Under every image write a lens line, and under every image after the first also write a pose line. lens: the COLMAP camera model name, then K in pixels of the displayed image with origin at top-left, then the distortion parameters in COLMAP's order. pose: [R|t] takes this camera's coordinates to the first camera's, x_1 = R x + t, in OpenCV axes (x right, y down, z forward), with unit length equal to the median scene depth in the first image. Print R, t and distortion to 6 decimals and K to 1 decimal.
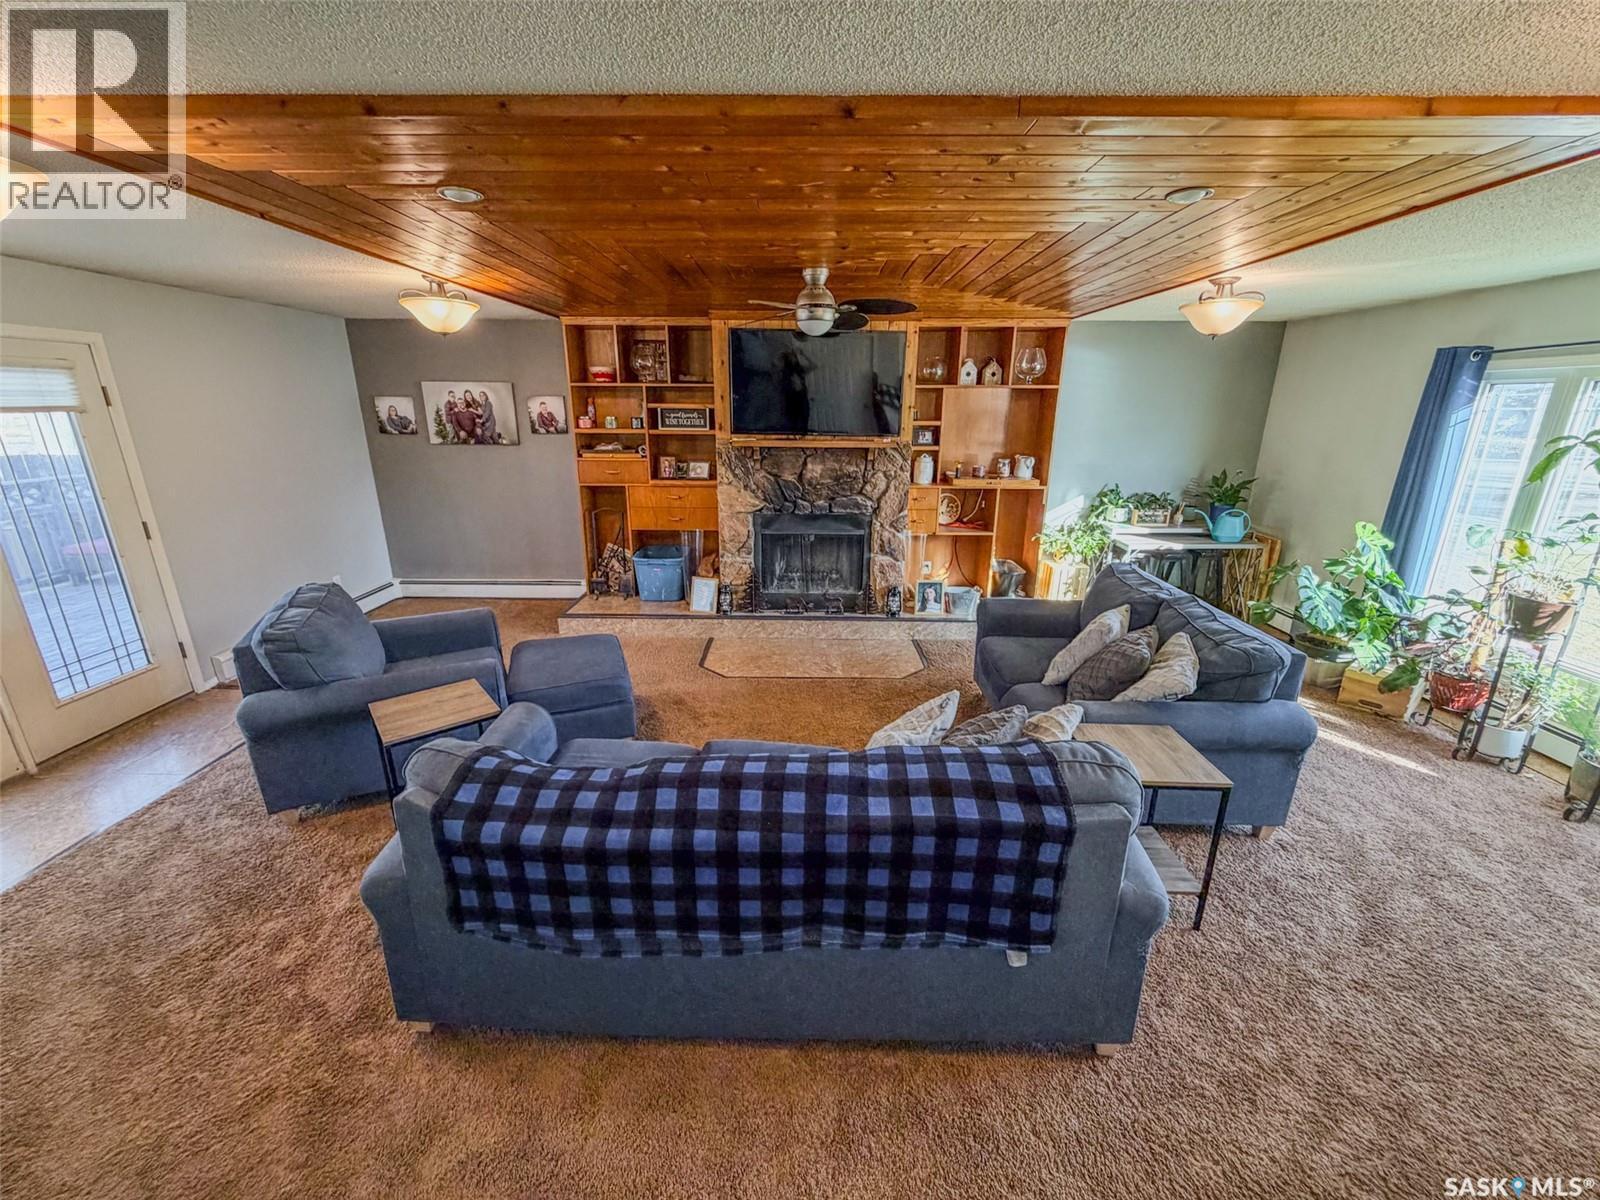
lens RADIAL K [[641.5, 0, 793.8], [0, 641.5, 599.4], [0, 0, 1]] dist [-0.000959, -0.000070]
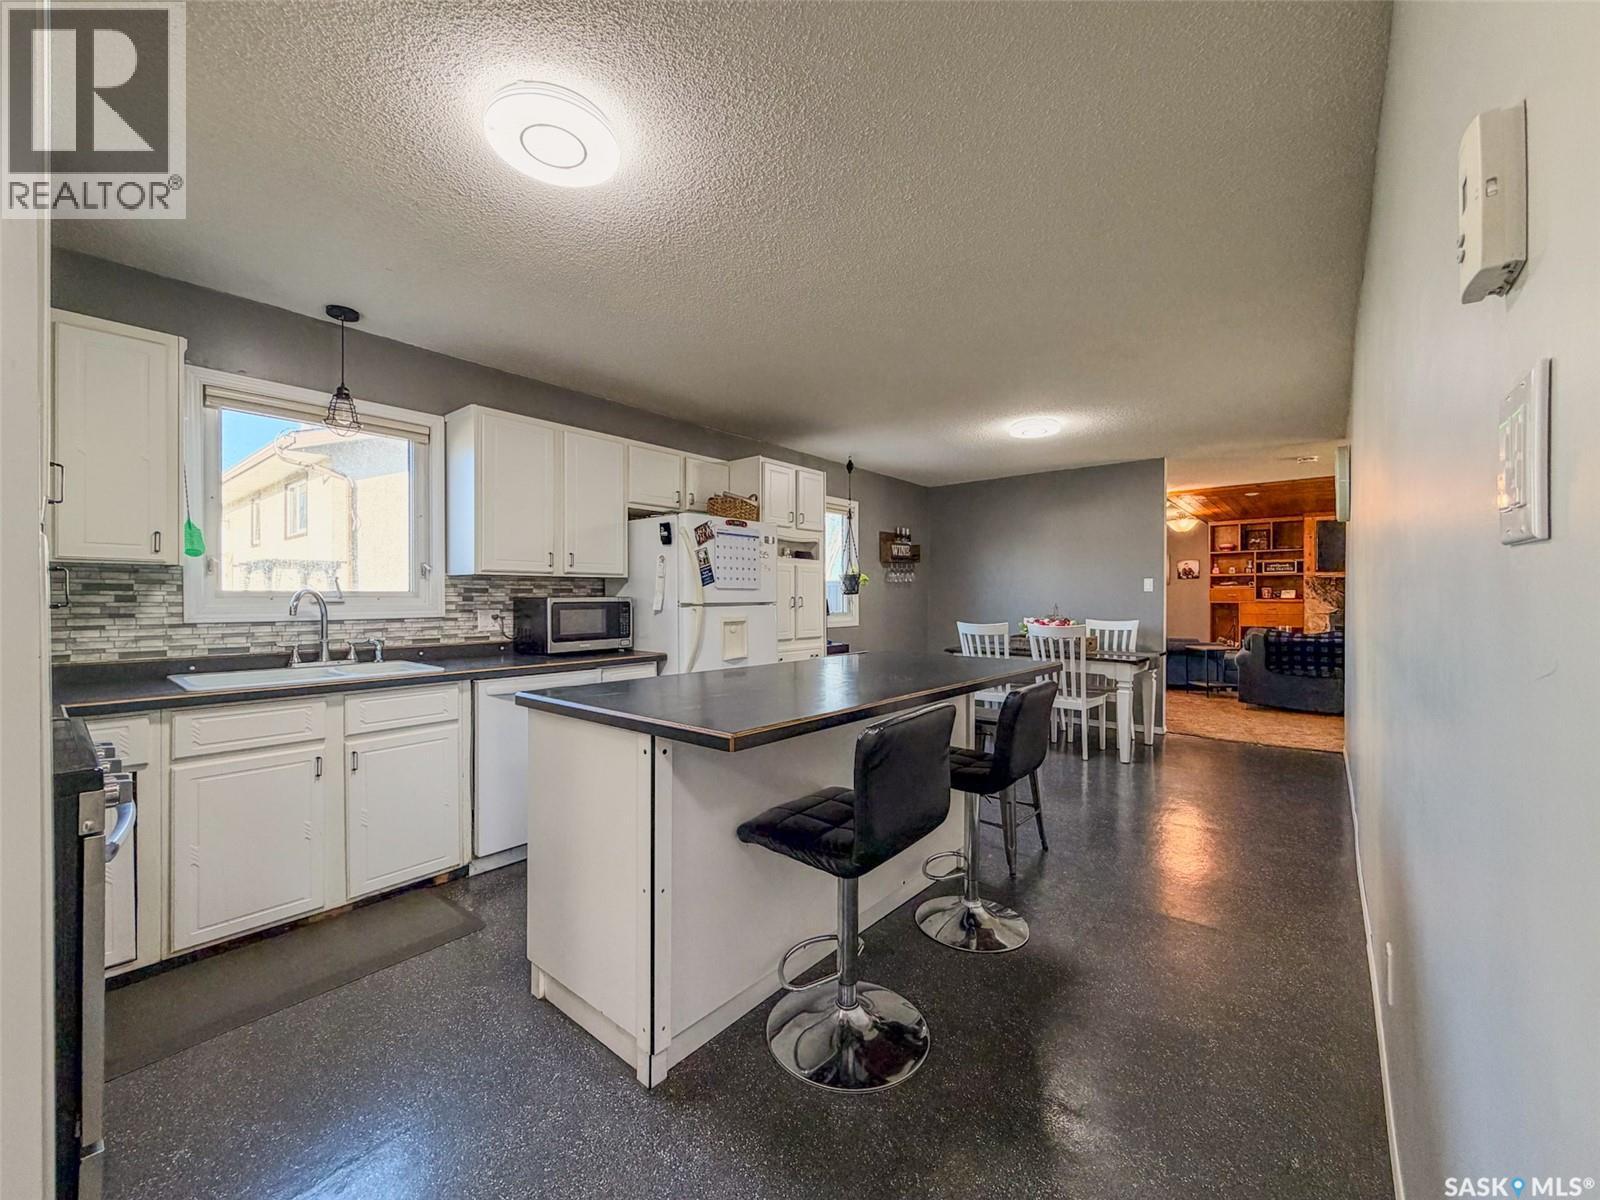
lens RADIAL K [[641.1, 0, 791.5], [0, 641.1, 598.8], [0, 0, 1]] dist [0.002545, 0.000422]
pose [[0.778118, -0.004212, -0.628104, -0.105317], [-0.180093, 0.956497, -0.229520, 0.508920], [0.601746, 0.291711, 0.743509, -1.266495]]
